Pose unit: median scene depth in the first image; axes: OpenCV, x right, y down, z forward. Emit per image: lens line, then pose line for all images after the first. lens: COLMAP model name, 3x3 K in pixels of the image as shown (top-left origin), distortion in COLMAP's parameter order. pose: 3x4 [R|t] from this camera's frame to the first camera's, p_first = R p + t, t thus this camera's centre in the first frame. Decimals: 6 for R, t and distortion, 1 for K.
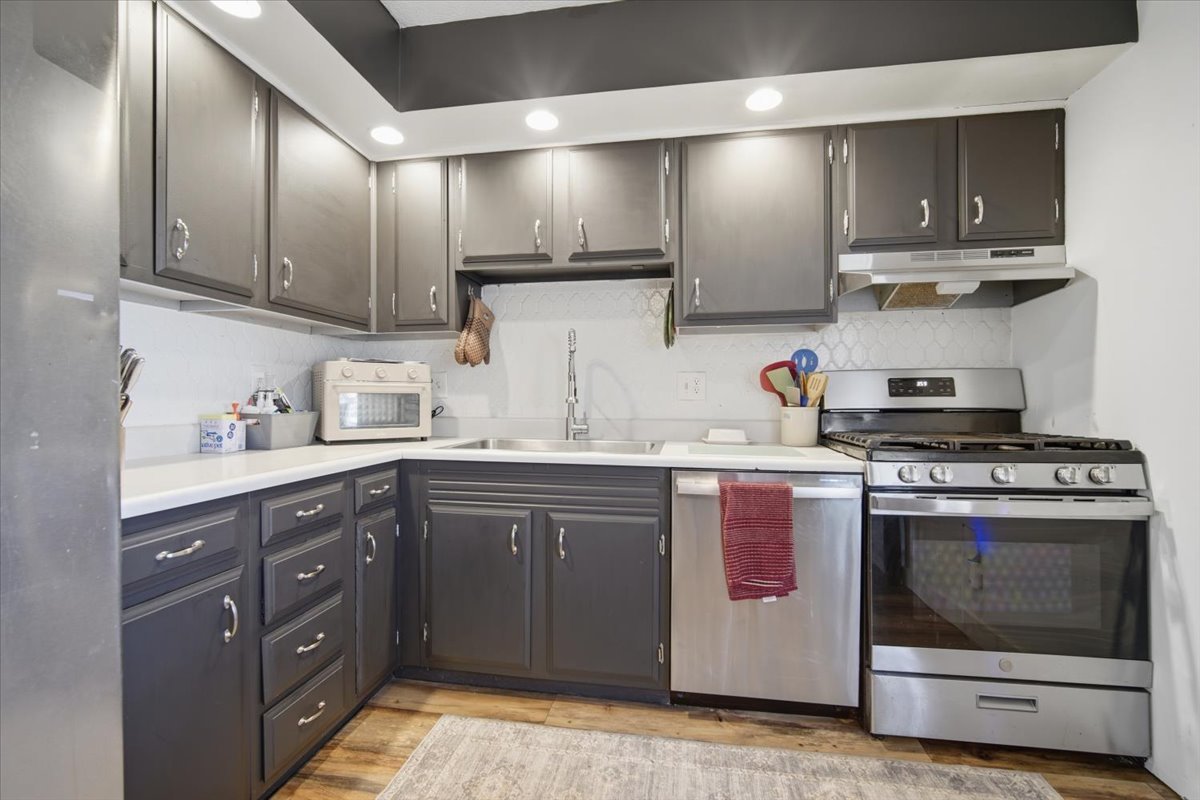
lens RADIAL K [[527.3, 0, 598.0], [0, 527.3, 403.9], [0, 0, 1]] dist [-0.014657, 0.004187]
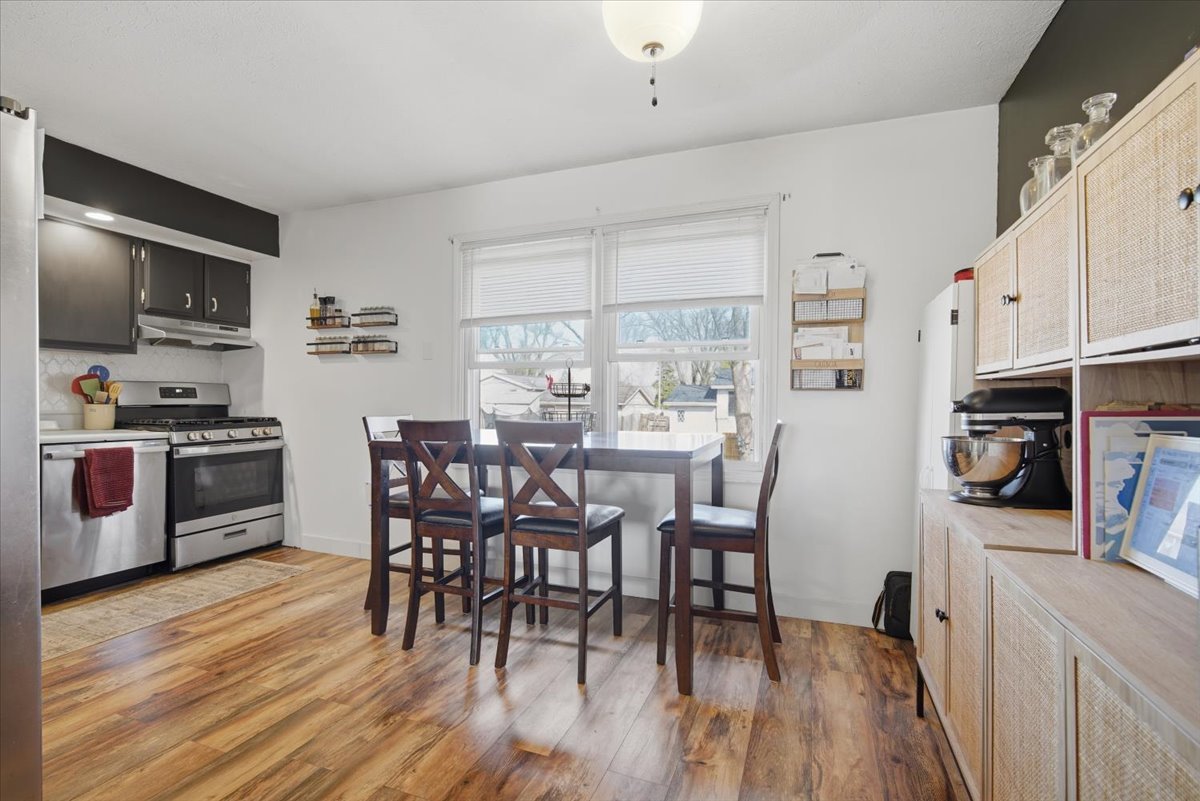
lens RADIAL K [[527.3, 0, 595.7], [0, 527.3, 400.6], [0, 0, 1]] dist [-0.014657, 0.004187]
pose [[0.172756, 0.002447, 0.984962, -1.039009], [-0.003027, 0.999994, -0.001954, -0.007221], [-0.984960, -0.002644, 0.172763, -0.819121]]
